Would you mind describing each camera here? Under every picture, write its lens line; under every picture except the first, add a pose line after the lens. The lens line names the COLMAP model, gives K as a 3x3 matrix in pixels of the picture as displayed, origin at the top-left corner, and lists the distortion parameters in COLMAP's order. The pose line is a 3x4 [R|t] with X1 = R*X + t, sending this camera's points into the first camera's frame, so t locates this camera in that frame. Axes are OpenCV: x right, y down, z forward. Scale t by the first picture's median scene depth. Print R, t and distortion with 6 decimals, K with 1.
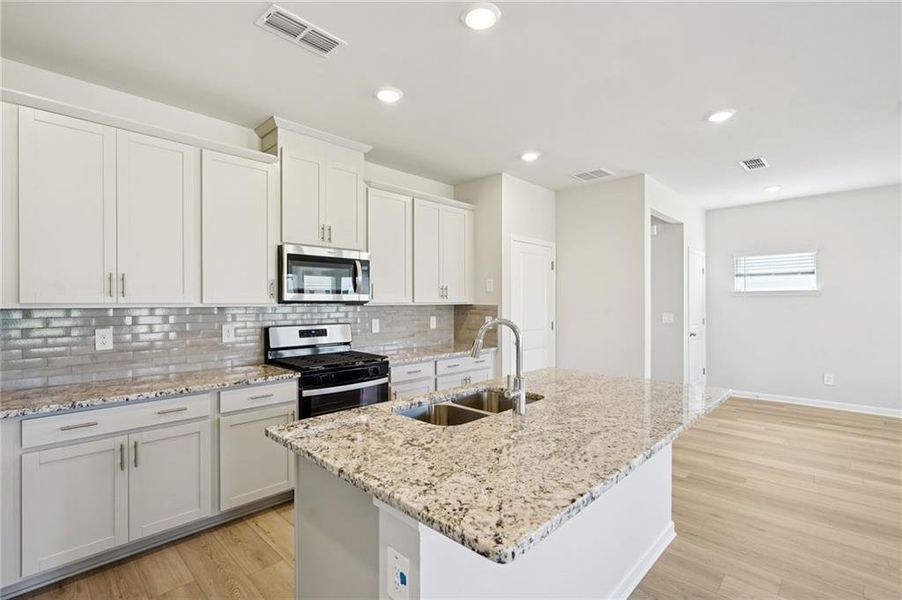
lens RADIAL K [[416.5, 0, 447.5], [0, 416.5, 302.4], [0, 0, 1]] dist [-0.000724, 0.000070]
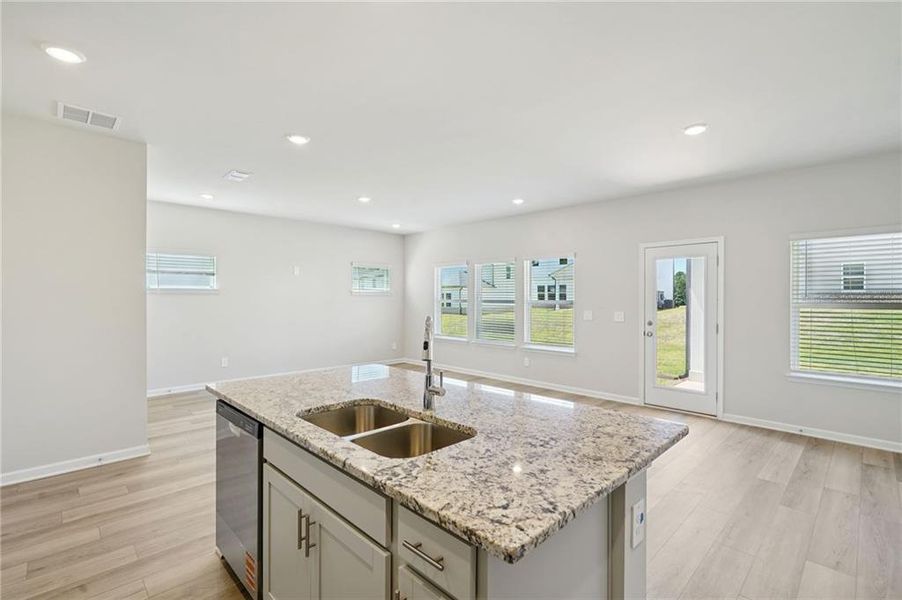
lens RADIAL K [[416.5, 0, 443.6], [0, 416.5, 297.7], [0, 0, 1]] dist [-0.000724, 0.000070]
pose [[0.018530, 0.004645, 0.999818, -1.036053], [-0.000535, 0.999989, -0.004636, 0.001929], [-0.999828, -0.000449, 0.018532, 1.181709]]
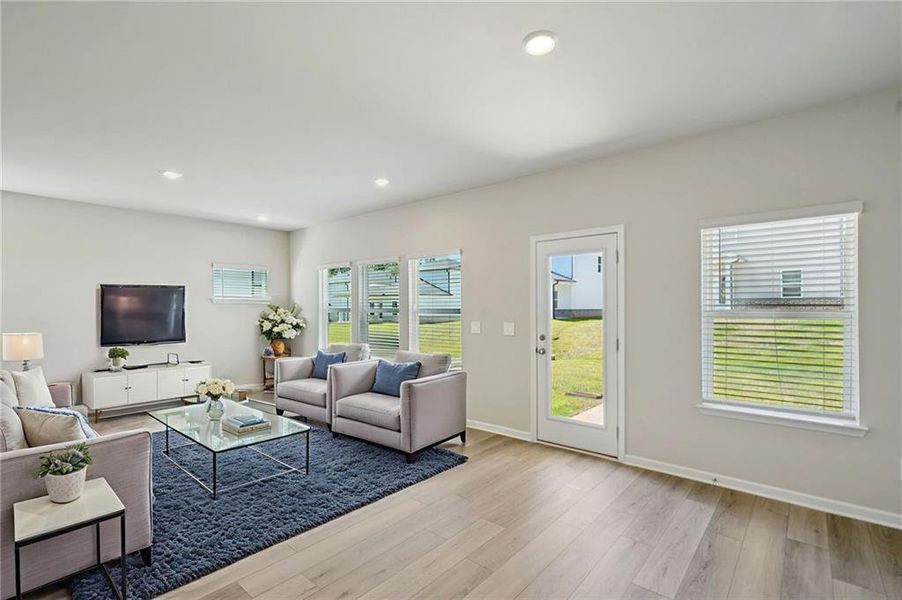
lens RADIAL K [[416.5, 0, 450.1], [0, 416.5, 305.3], [0, 0, 1]] dist [-0.000724, 0.000070]
pose [[-0.068521, 0.006780, 0.997627, -0.793530], [0.005741, 0.999963, -0.006402, 0.001512], [-0.997633, 0.005288, -0.068558, 0.925858]]
